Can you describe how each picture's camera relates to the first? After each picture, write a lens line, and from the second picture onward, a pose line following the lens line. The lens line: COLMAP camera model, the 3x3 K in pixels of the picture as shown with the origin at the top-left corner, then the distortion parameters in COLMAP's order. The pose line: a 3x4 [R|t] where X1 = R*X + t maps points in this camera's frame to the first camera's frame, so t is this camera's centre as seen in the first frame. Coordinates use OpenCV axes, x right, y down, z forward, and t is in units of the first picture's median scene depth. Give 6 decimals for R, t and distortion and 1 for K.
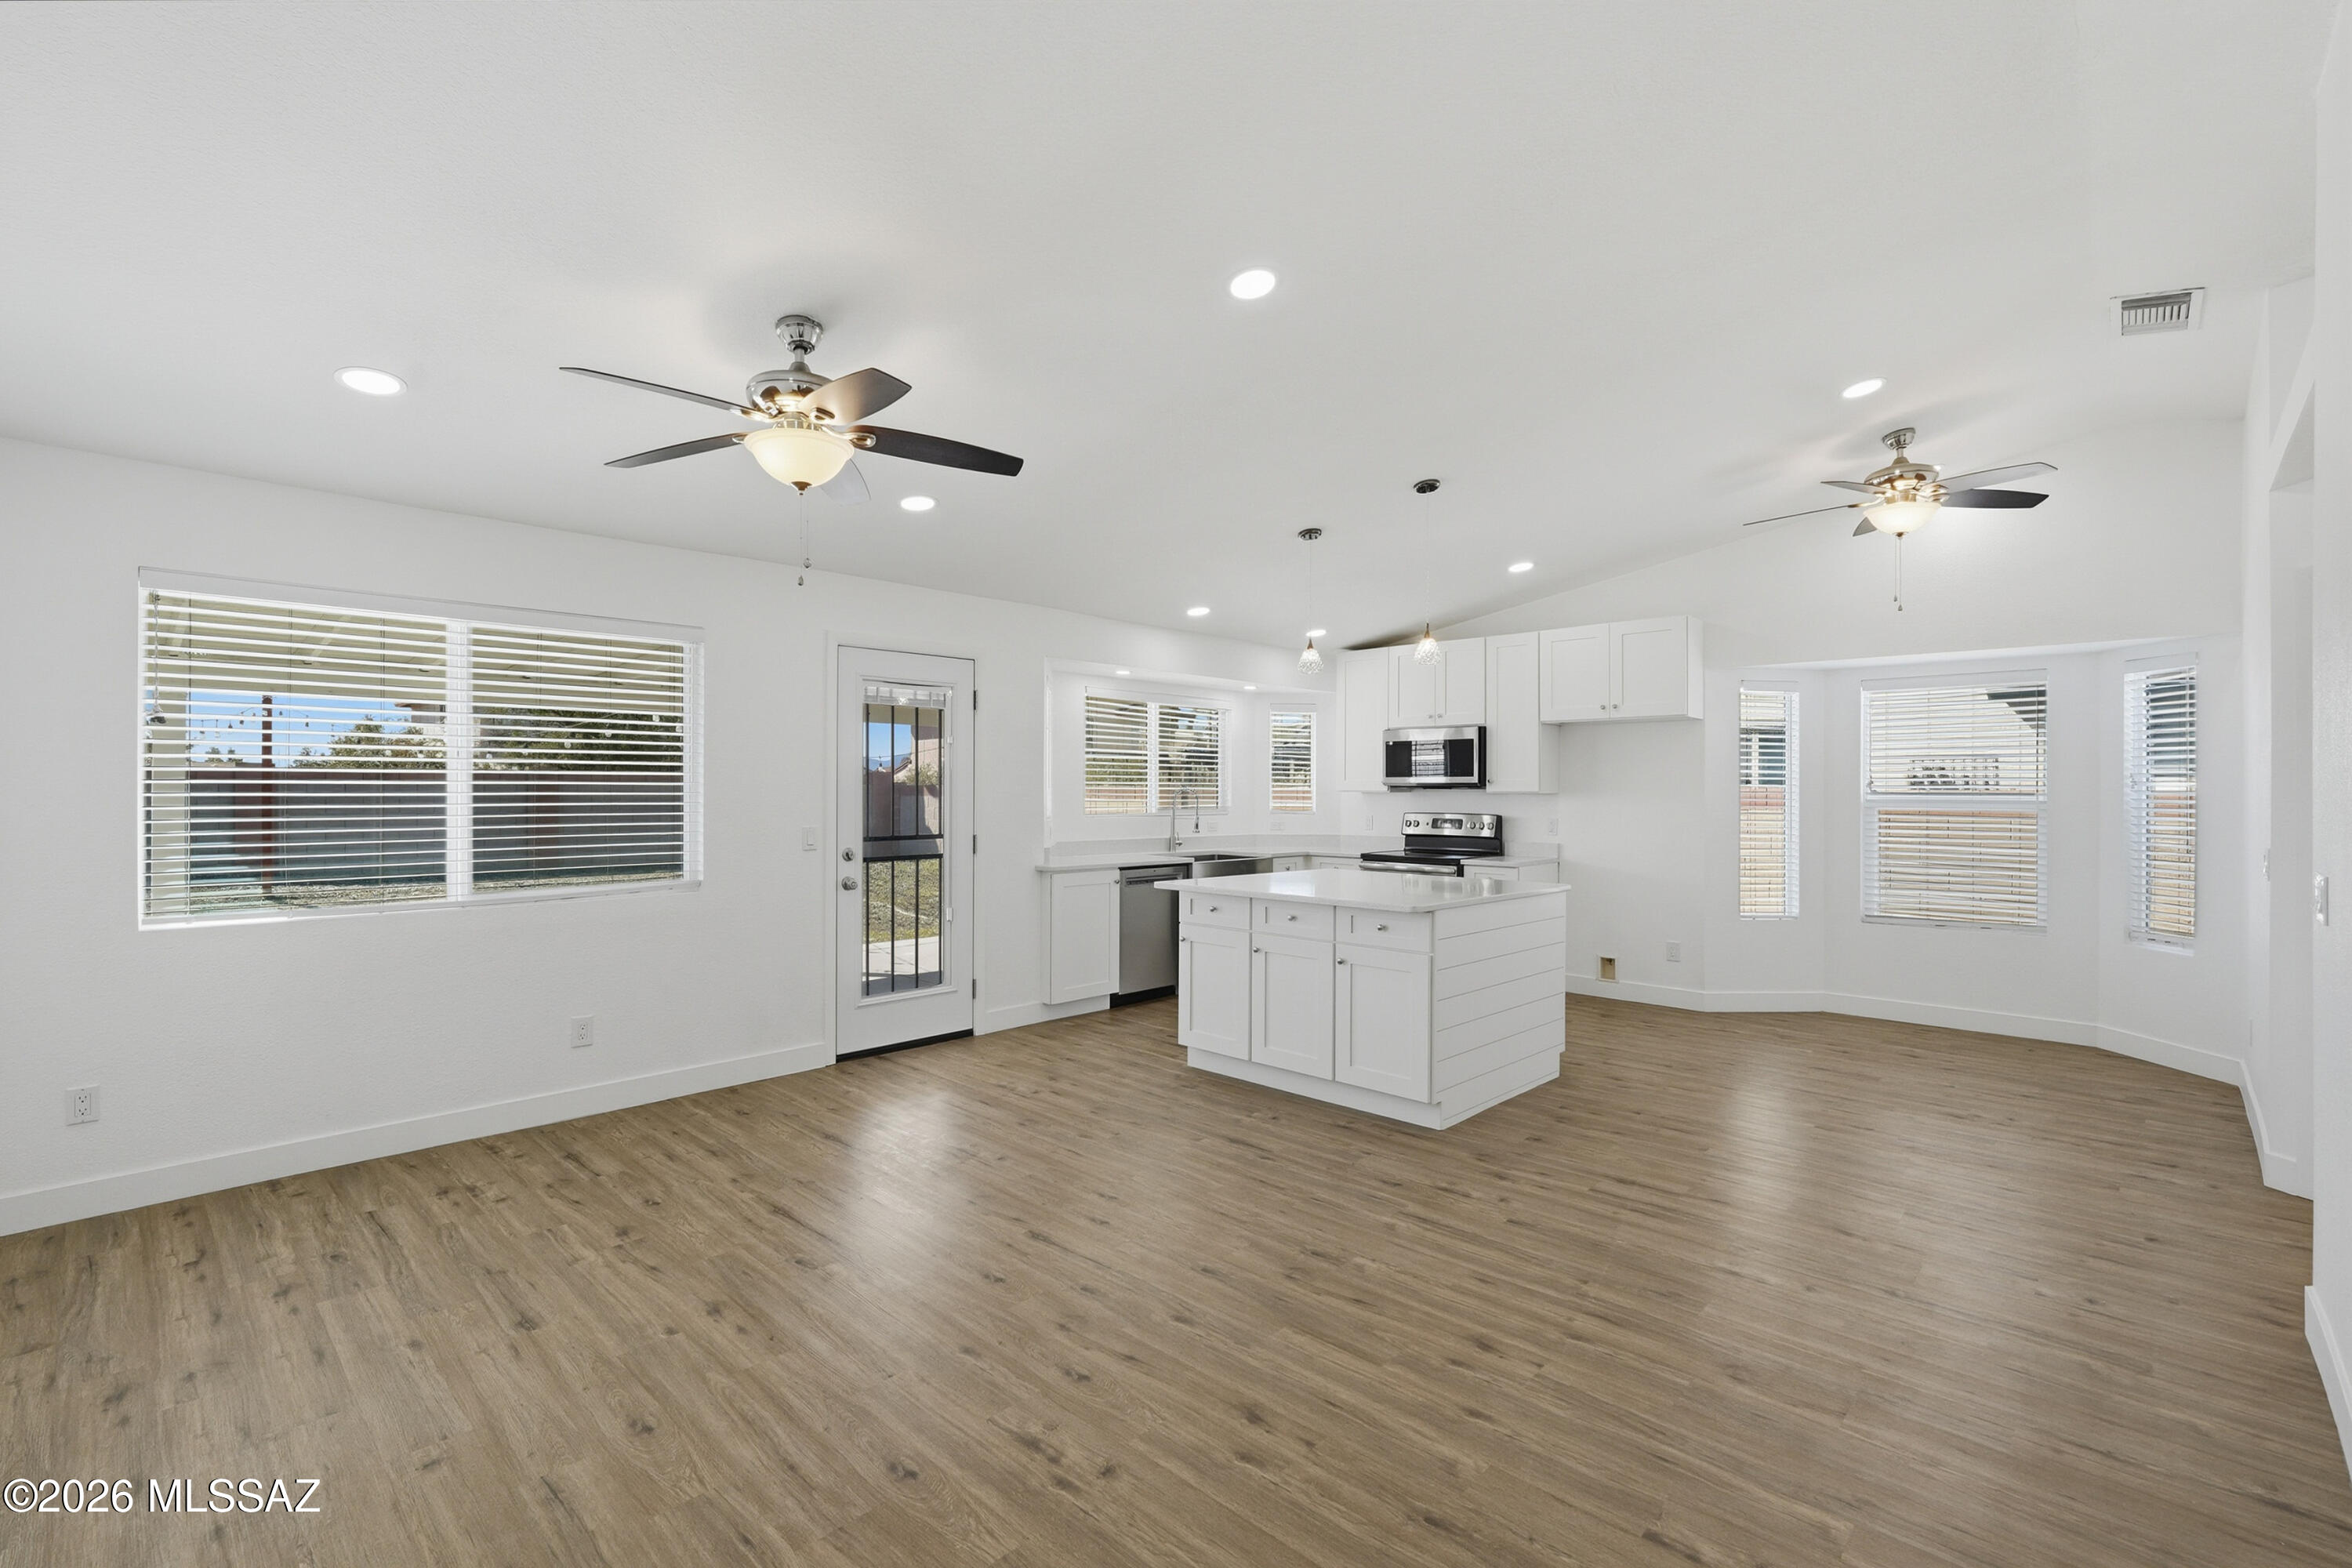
lens RADIAL K [[1040.5, 0, 1180.8], [0, 1040.5, 797.1], [0, 0, 1]] dist [-0.016529, 0.006677]
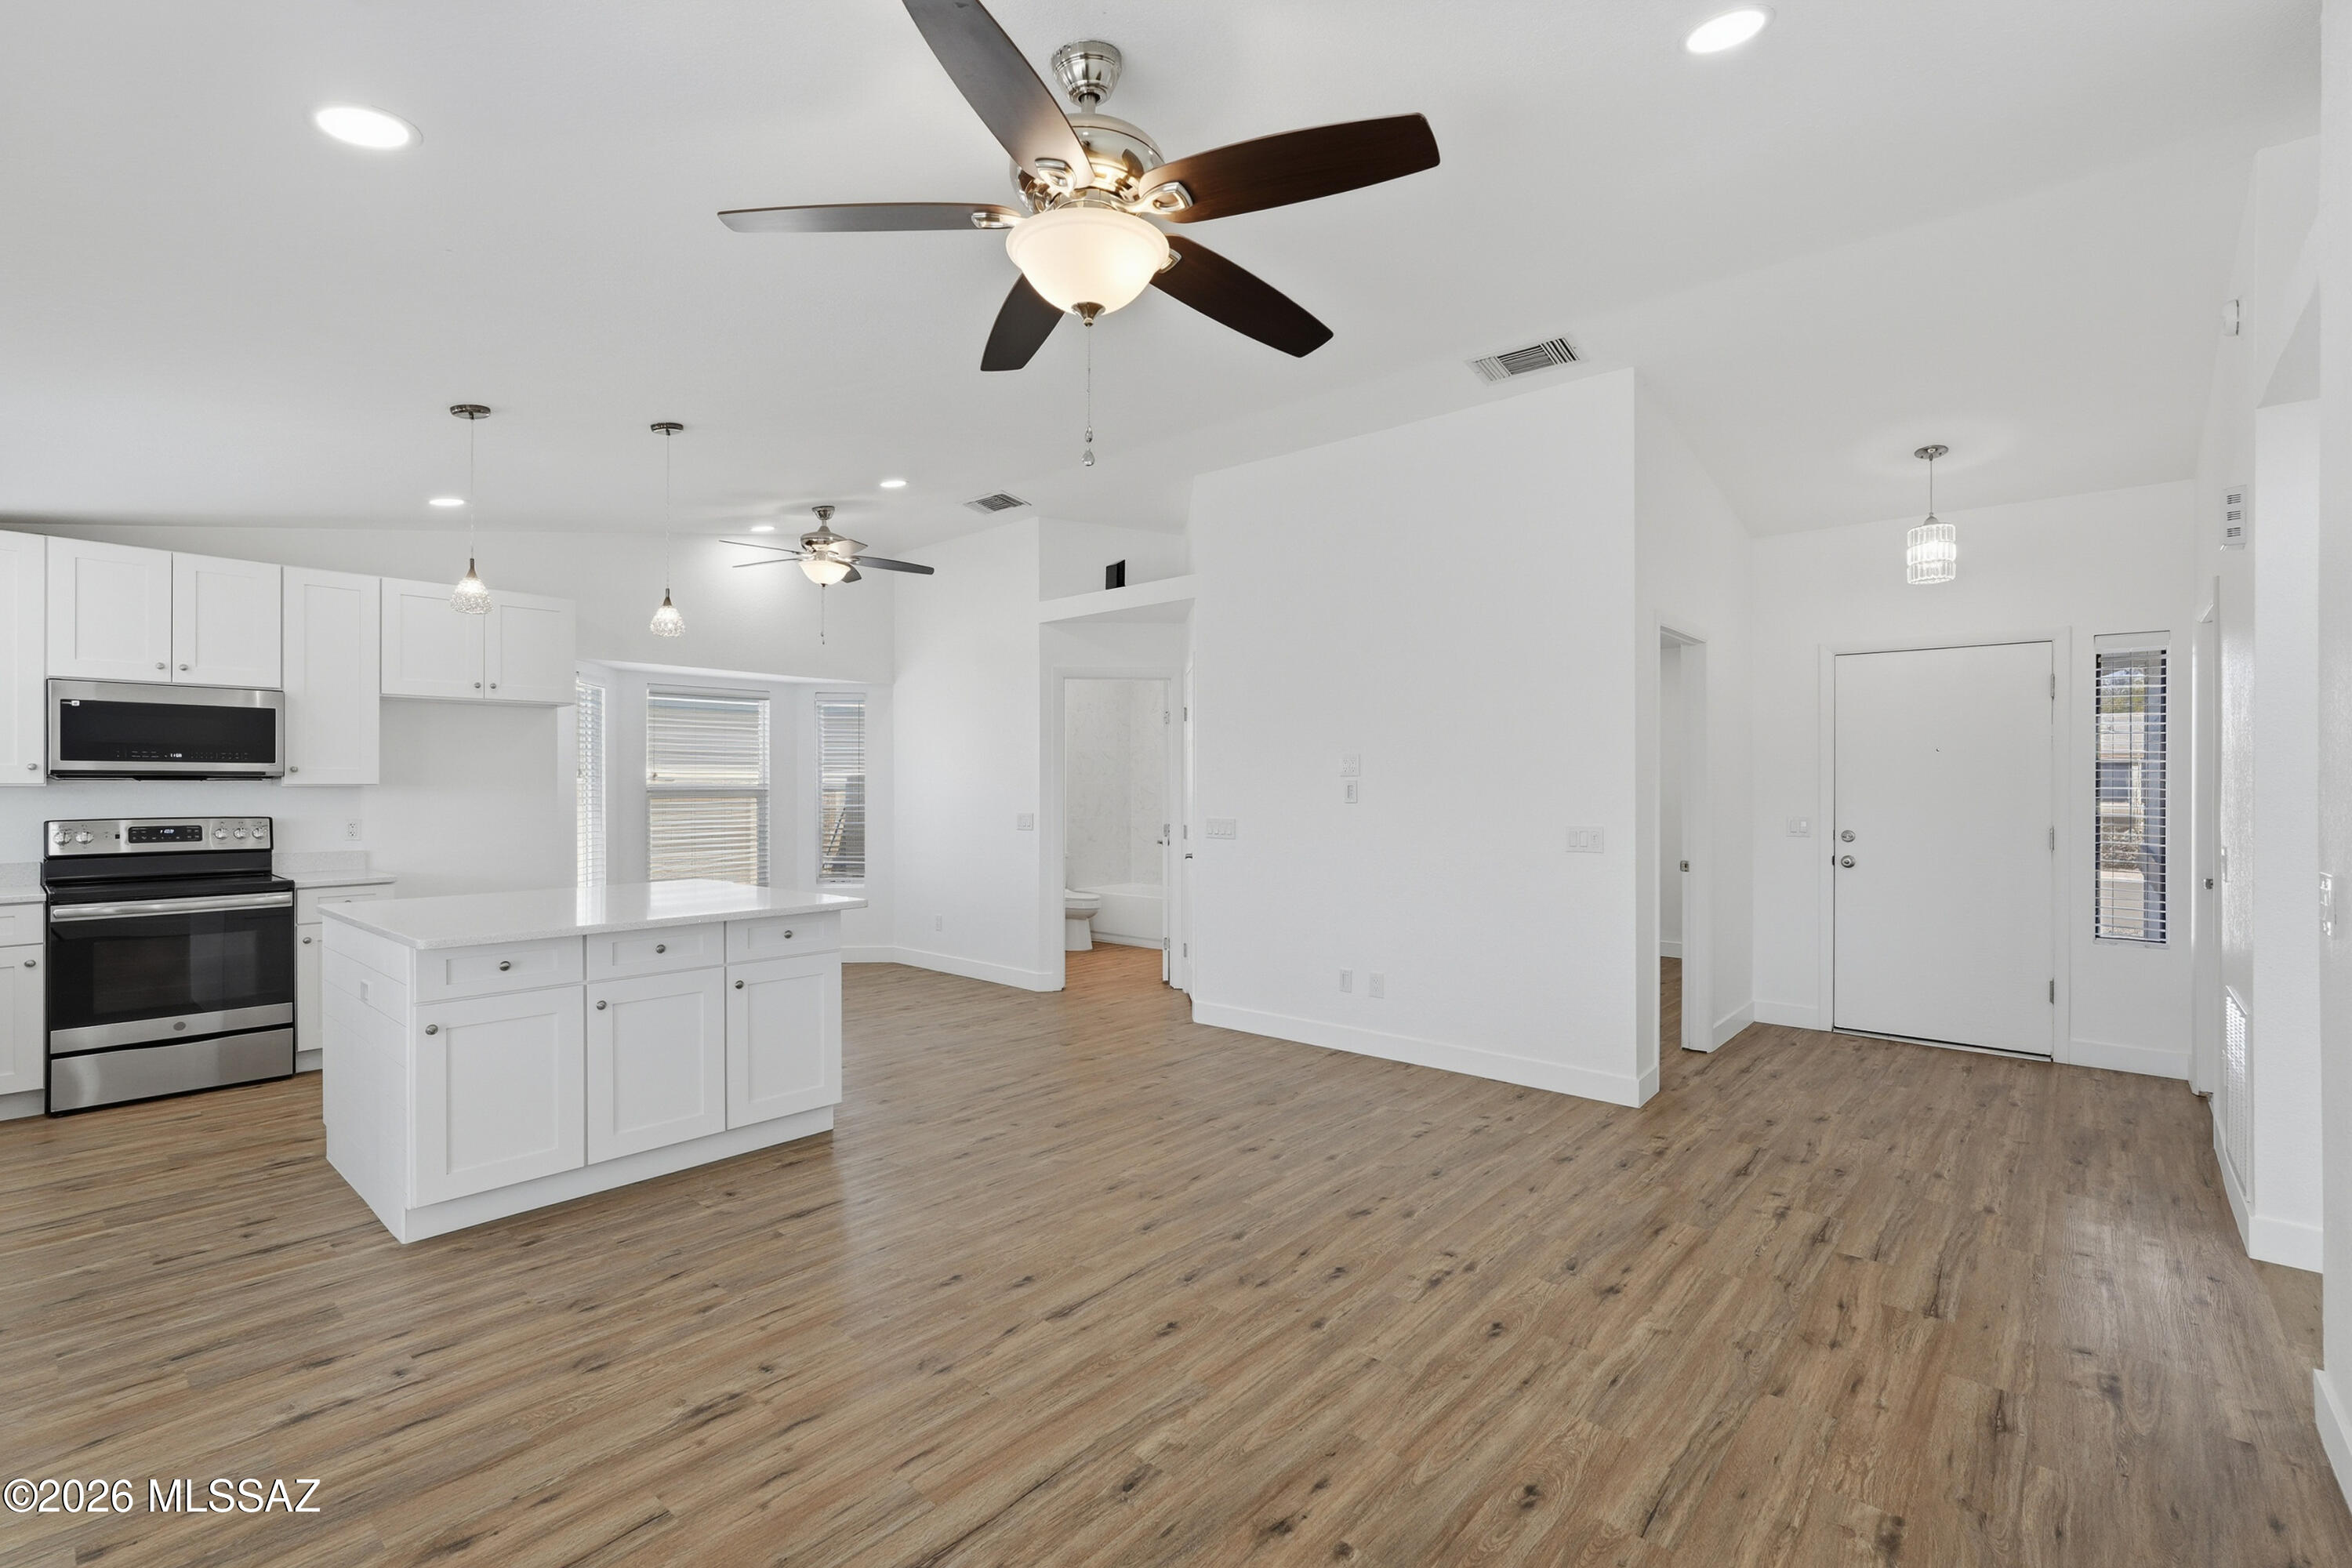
lens RADIAL K [[1040.5, 0, 1189.0], [0, 1040.5, 783.7], [0, 0, 1]] dist [-0.016529, 0.006677]
pose [[-0.046591, -0.002886, 0.998910, -0.862759], [0.006273, 0.999975, 0.003181, -0.007485], [-0.998894, 0.006415, -0.046572, 0.820762]]
